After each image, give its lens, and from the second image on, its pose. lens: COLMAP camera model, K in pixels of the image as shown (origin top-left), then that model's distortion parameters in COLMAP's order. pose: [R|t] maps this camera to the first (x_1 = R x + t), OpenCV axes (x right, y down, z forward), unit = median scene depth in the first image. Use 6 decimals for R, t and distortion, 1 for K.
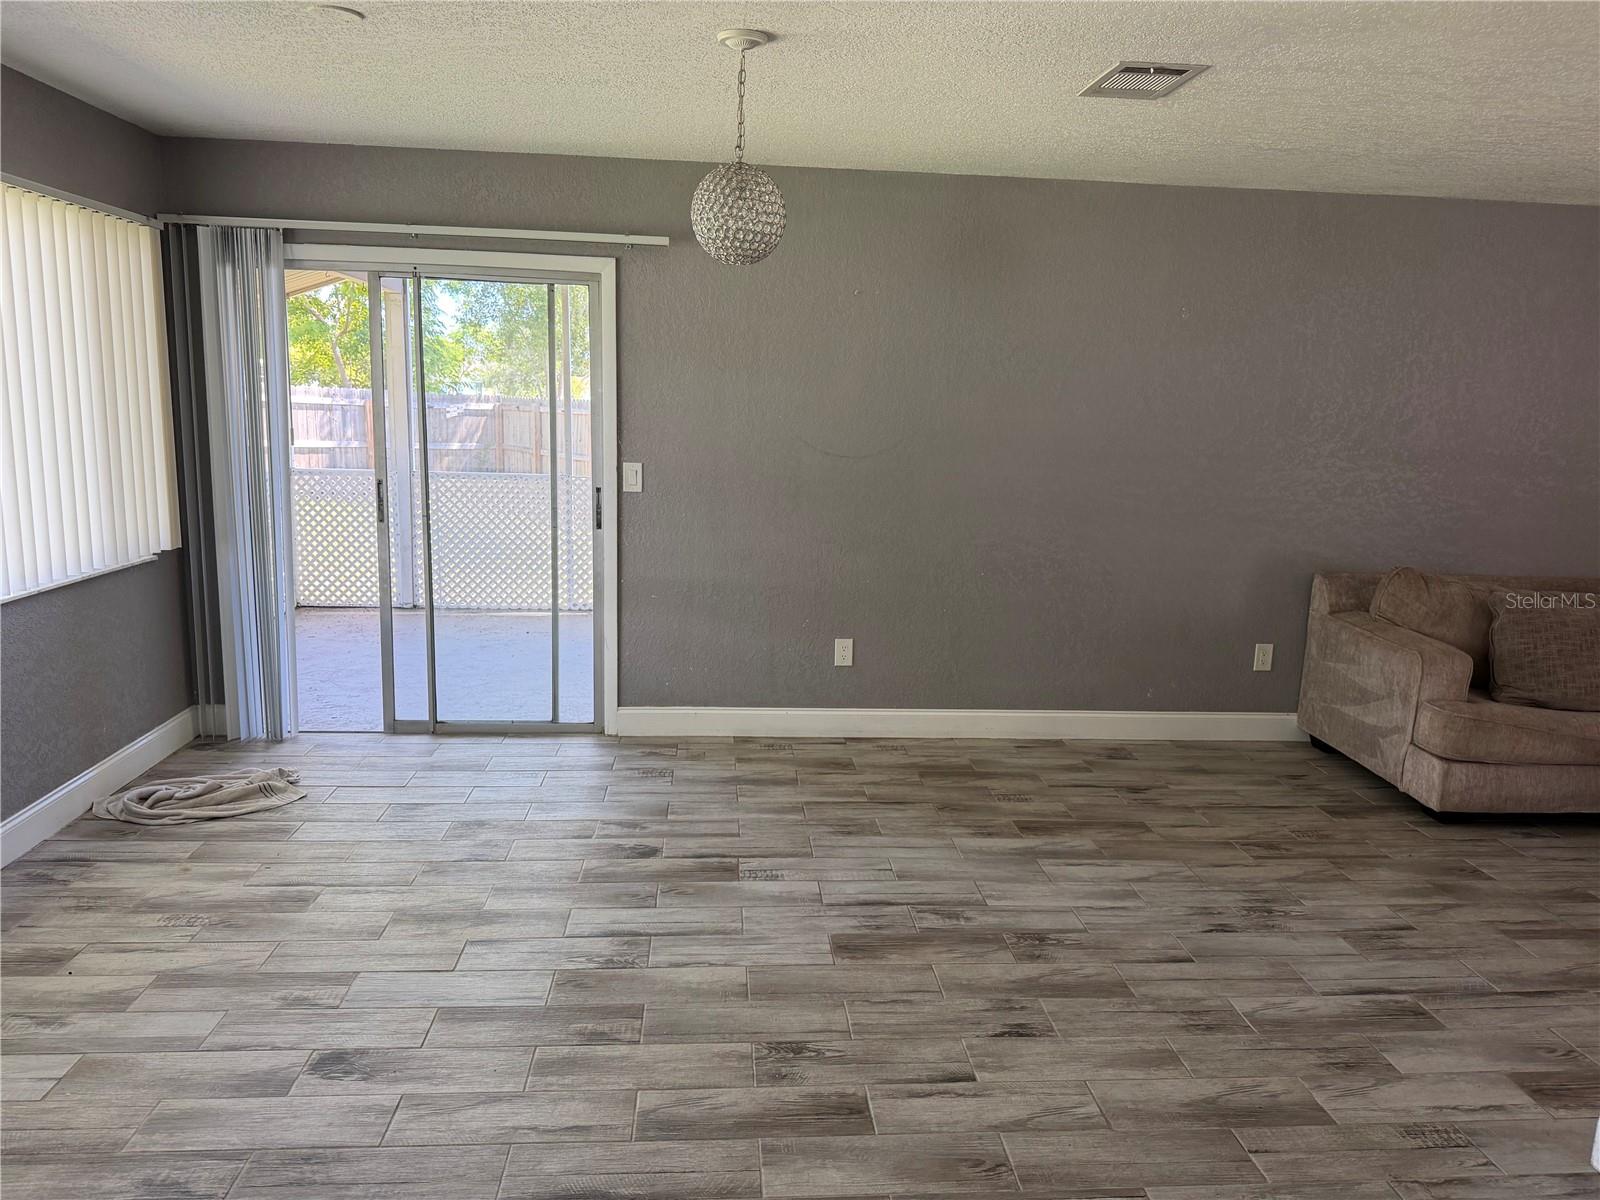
lens RADIAL K [[1129.7, 0, 806.9], [0, 1129.7, 593.4], [0, 0, 1]] dist [0.040886, -0.061837]
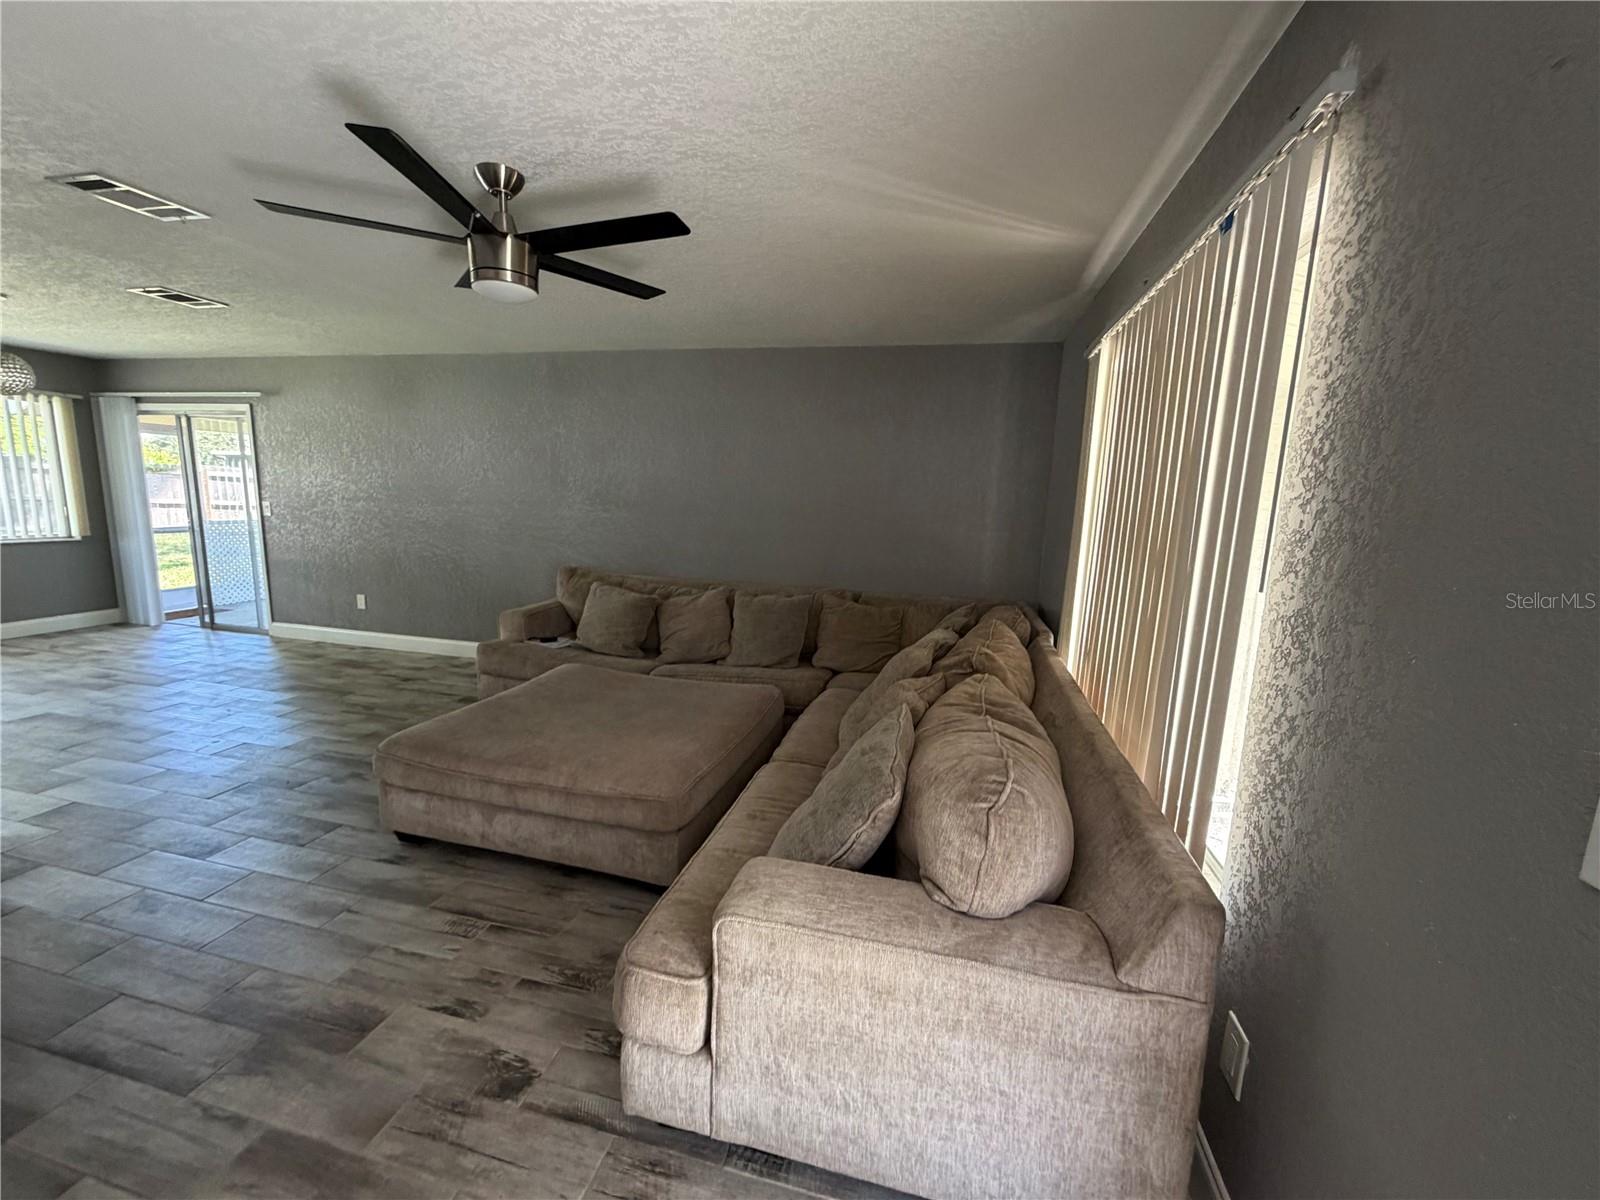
lens RADIAL K [[639.4, 0, 800.0], [0, 639.4, 600.0], [0, 0, 1]] dist [-0.000406, -0.000424]
pose [[0.949034, 0.051893, -0.310872, 1.472460], [-0.057302, 0.998323, -0.008285, 0.020031], [0.309920, 0.025676, 0.950416, 0.255092]]
